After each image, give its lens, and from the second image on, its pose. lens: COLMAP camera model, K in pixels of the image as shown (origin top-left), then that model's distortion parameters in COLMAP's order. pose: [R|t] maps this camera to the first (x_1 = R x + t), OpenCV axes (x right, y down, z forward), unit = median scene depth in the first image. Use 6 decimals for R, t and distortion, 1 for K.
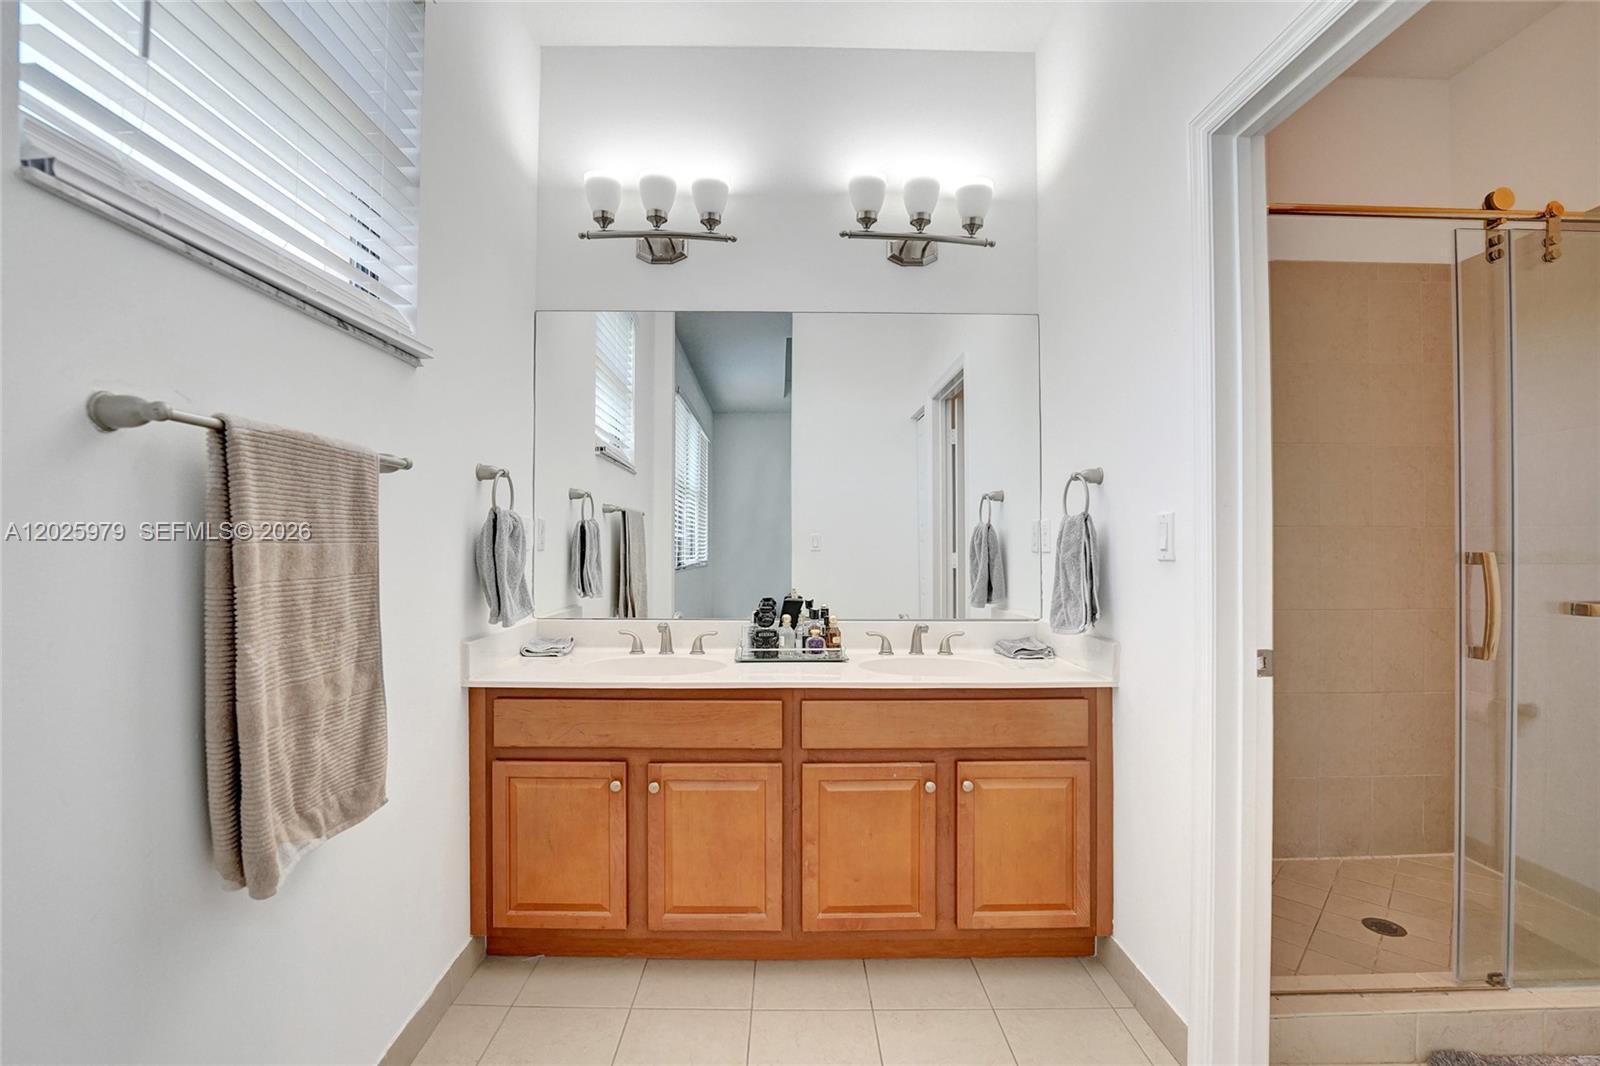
lens RADIAL K [[714.8, 0, 800.0], [0, 714.8, 533.0], [0, 0, 1]] dist [-0.020789, 0.000894]
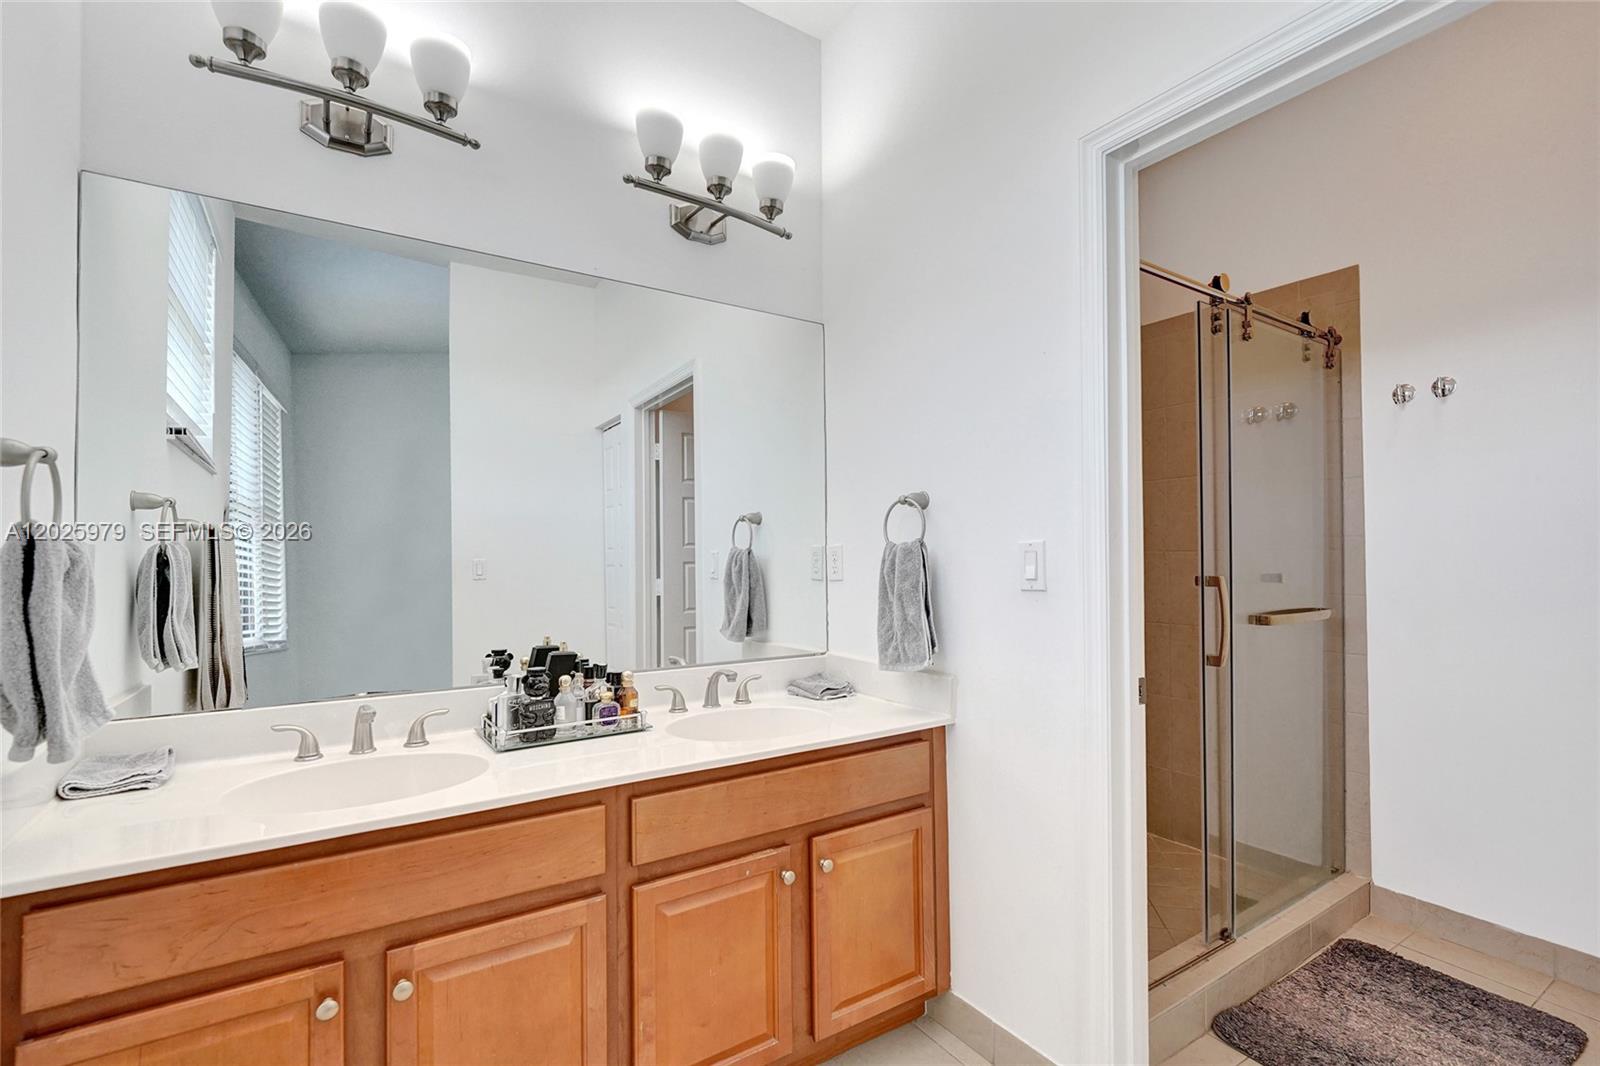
lens RADIAL K [[703.3, 0, 793.5], [0, 703.3, 547.1], [0, 0, 1]] dist [-0.014121, 0.005337]
pose [[0.855122, 0.000484, 0.518426, -0.220234], [0.003816, 0.999967, -0.007228, -0.012869], [-0.518412, 0.008159, 0.855092, 0.307128]]
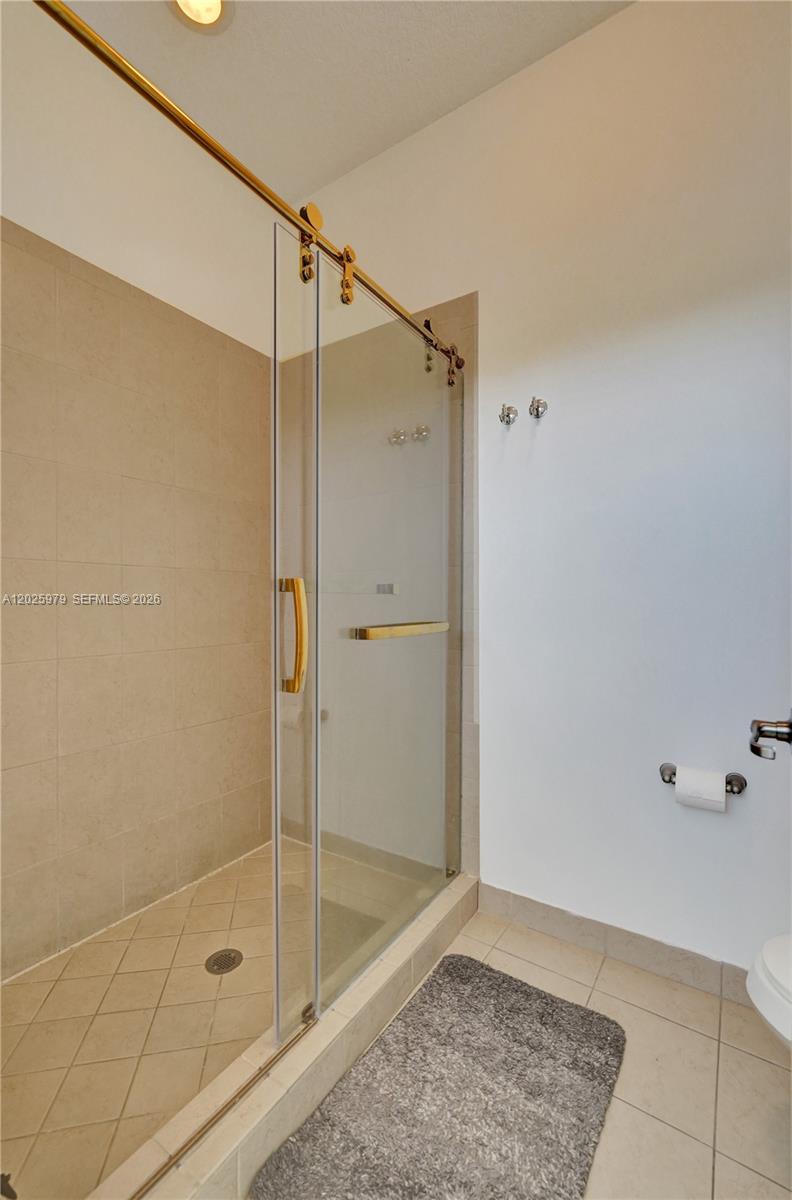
lens RADIAL K [[498.4, 0, 393.3], [0, 498.4, 602.0], [0, 0, 1]] dist [-0.013848, -0.000063]
pose [[0.575150, -0.004637, 0.818035, 0.435524], [-0.005137, 0.999944, 0.009280, 0.044870], [-0.818032, -0.009539, 0.575094, 0.437512]]
